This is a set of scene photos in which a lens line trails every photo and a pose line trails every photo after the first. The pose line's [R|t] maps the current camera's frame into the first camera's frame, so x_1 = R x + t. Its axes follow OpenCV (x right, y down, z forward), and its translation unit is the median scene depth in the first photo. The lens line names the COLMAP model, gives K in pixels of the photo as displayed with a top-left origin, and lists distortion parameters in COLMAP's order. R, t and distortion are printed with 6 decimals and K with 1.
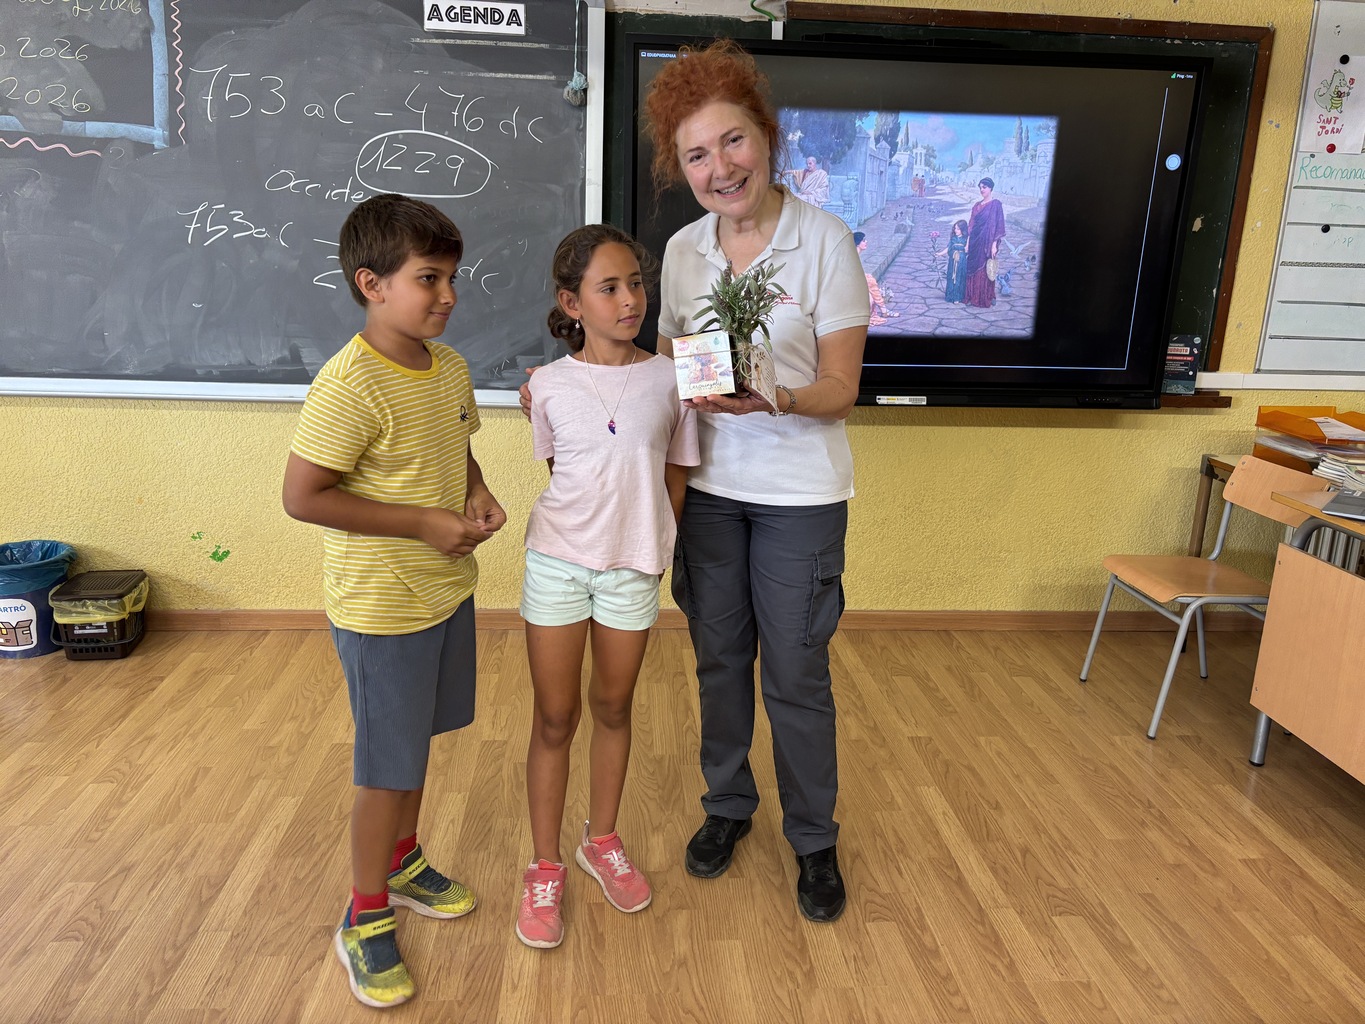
lens RADIAL K [[1041.1, 0, 687.7], [0, 1041.1, 502.7], [0, 0, 1]] dist [0.013383, -0.002623]
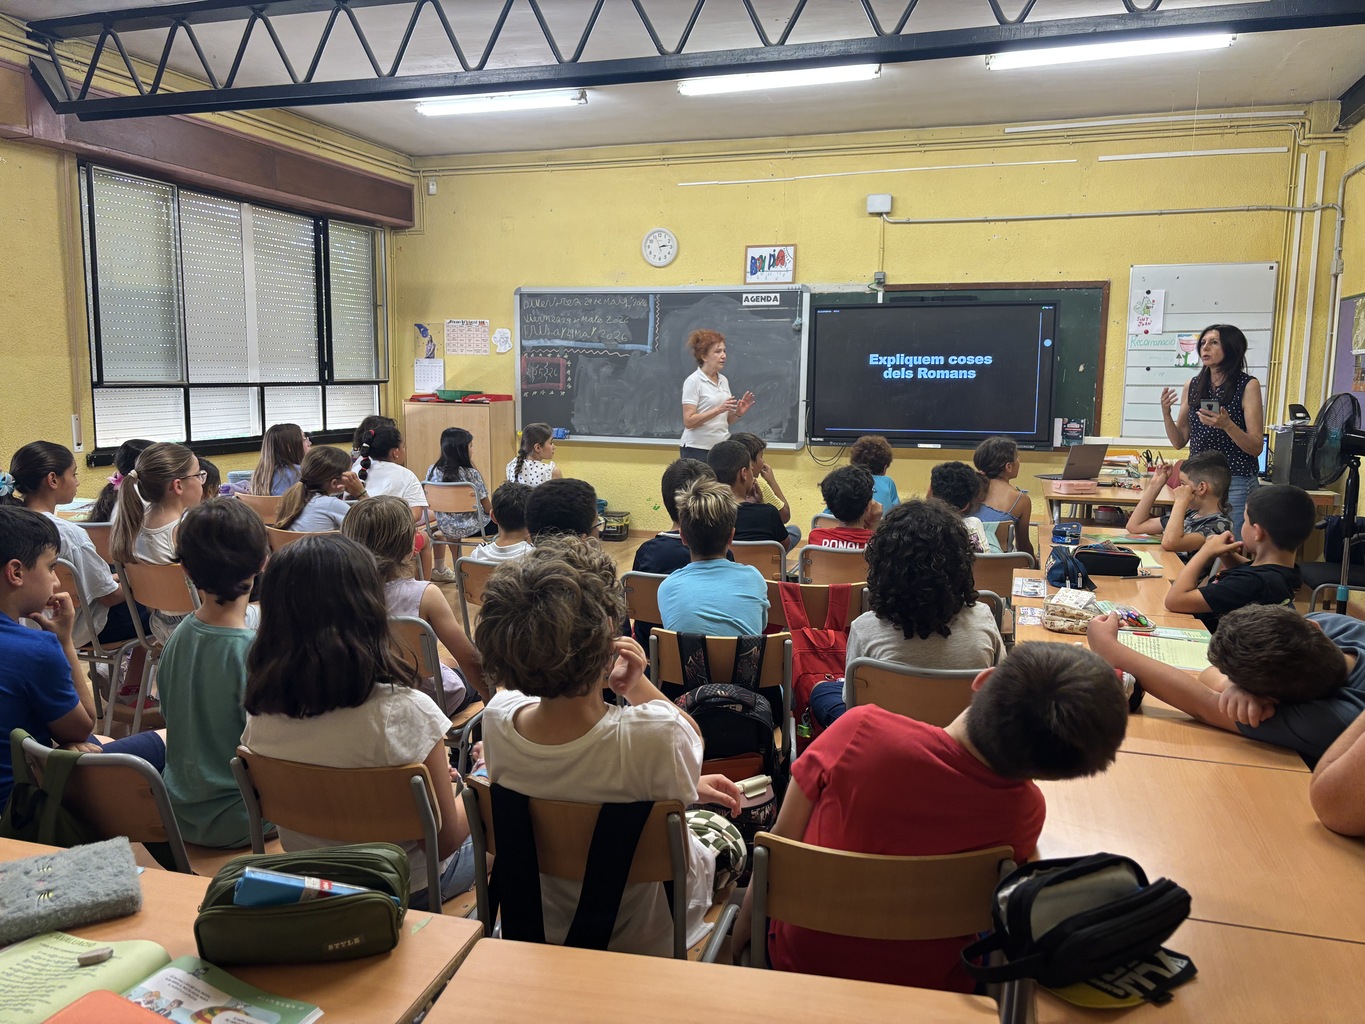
lens RADIAL K [[1041.1, 0, 684.6], [0, 1041.1, 511.3], [0, 0, 1]] dist [0.013383, -0.002623]
pose [[0.919175, 0.026723, -0.392943, 0.654875], [-0.074662, 0.991428, -0.107224, 0.353676], [0.386709, 0.127895, 0.913290, -1.381723]]
